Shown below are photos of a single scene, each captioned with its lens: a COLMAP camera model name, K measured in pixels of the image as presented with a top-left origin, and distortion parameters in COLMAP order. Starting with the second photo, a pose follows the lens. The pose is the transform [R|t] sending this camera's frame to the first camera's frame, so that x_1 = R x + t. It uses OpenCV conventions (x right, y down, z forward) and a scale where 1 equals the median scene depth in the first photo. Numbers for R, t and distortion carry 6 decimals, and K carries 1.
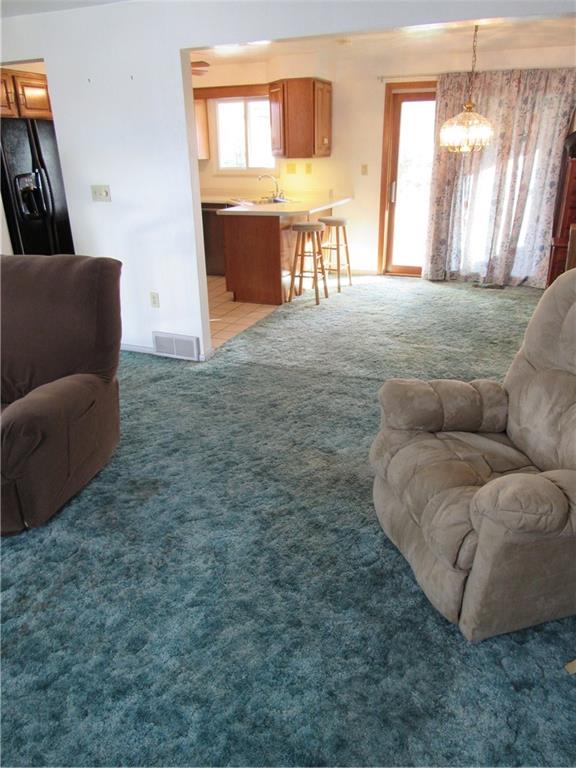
lens RADIAL K [[550.3, 0, 292.4], [0, 550.3, 383.6], [0, 0, 1]] dist [-0.028177, 0.003117]
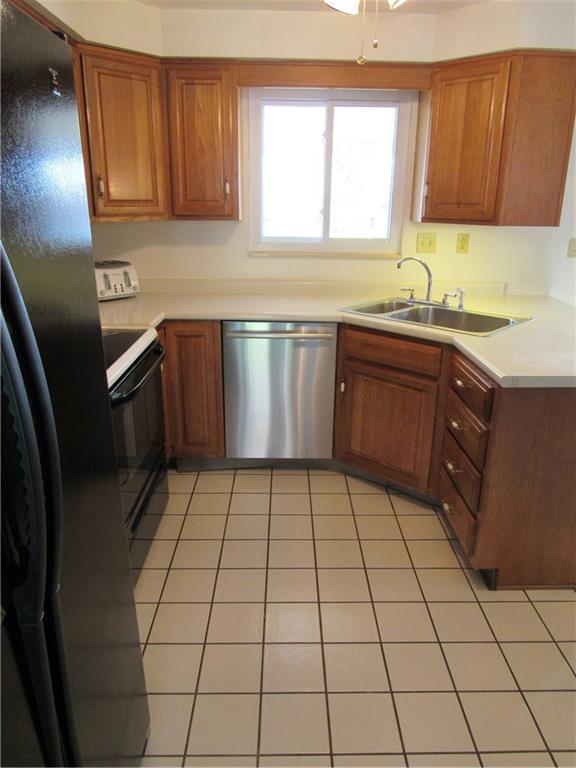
lens RADIAL K [[556.4, 0, 287.4], [0, 556.4, 380.2], [0, 0, 1]] dist [-0.003563, 0.000896]
pose [[0.918938, -0.092019, 0.383516, -0.348982], [0.127441, 0.989516, -0.067940, -0.267122], [-0.373244, 0.111309, 0.921032, 0.632918]]
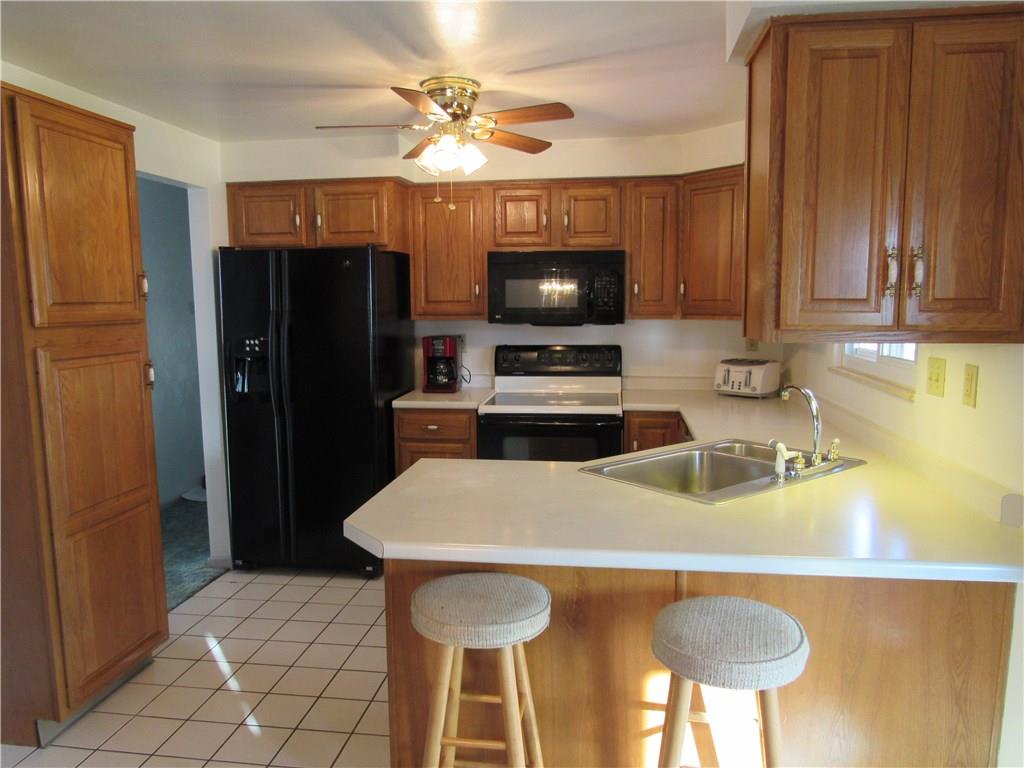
lens RADIAL K [[733.7, 0, 511.6], [0, 733.7, 386.3], [0, 0, 1]] dist [-0.028177, 0.003117]
pose [[0.246237, 0.133920, -0.959913, 0.290803], [-0.383983, 0.922845, 0.030250, -0.344934], [0.889902, 0.361141, 0.278662, 0.783411]]
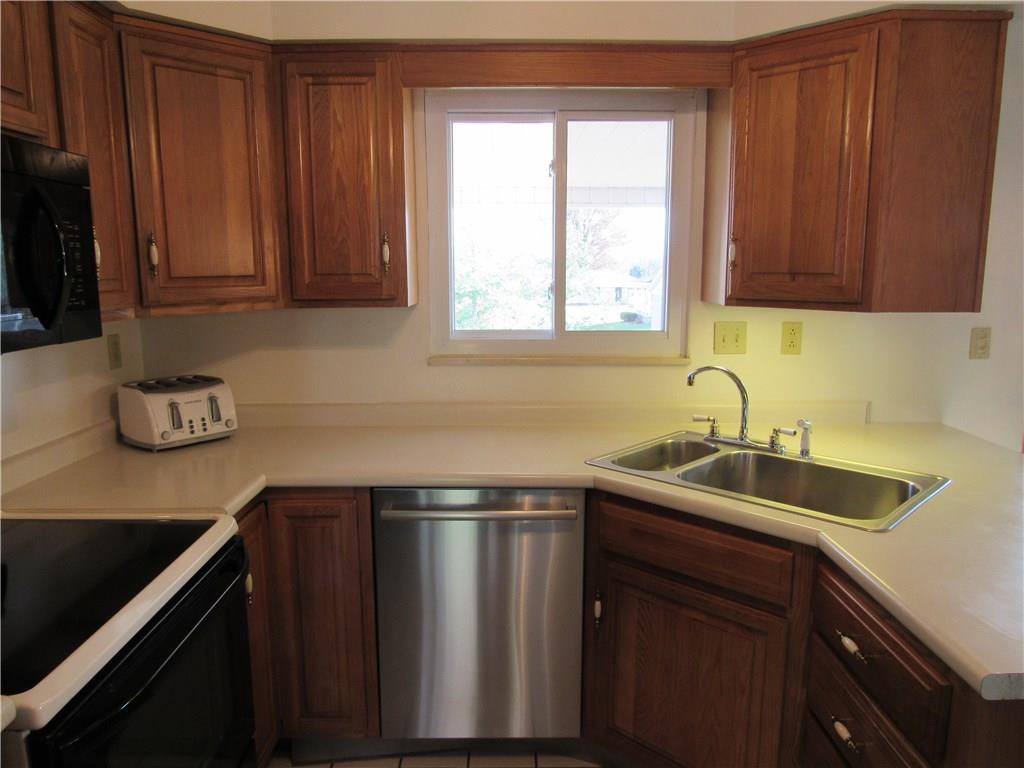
lens RADIAL K [[733.7, 0, 511.6], [0, 733.7, 386.3], [0, 0, 1]] dist [-0.028177, 0.003117]
pose [[0.918726, -0.046972, 0.392093, -0.286375], [0.141968, 0.965804, -0.216949, -0.318036], [-0.368494, 0.254981, 0.893978, 0.743175]]
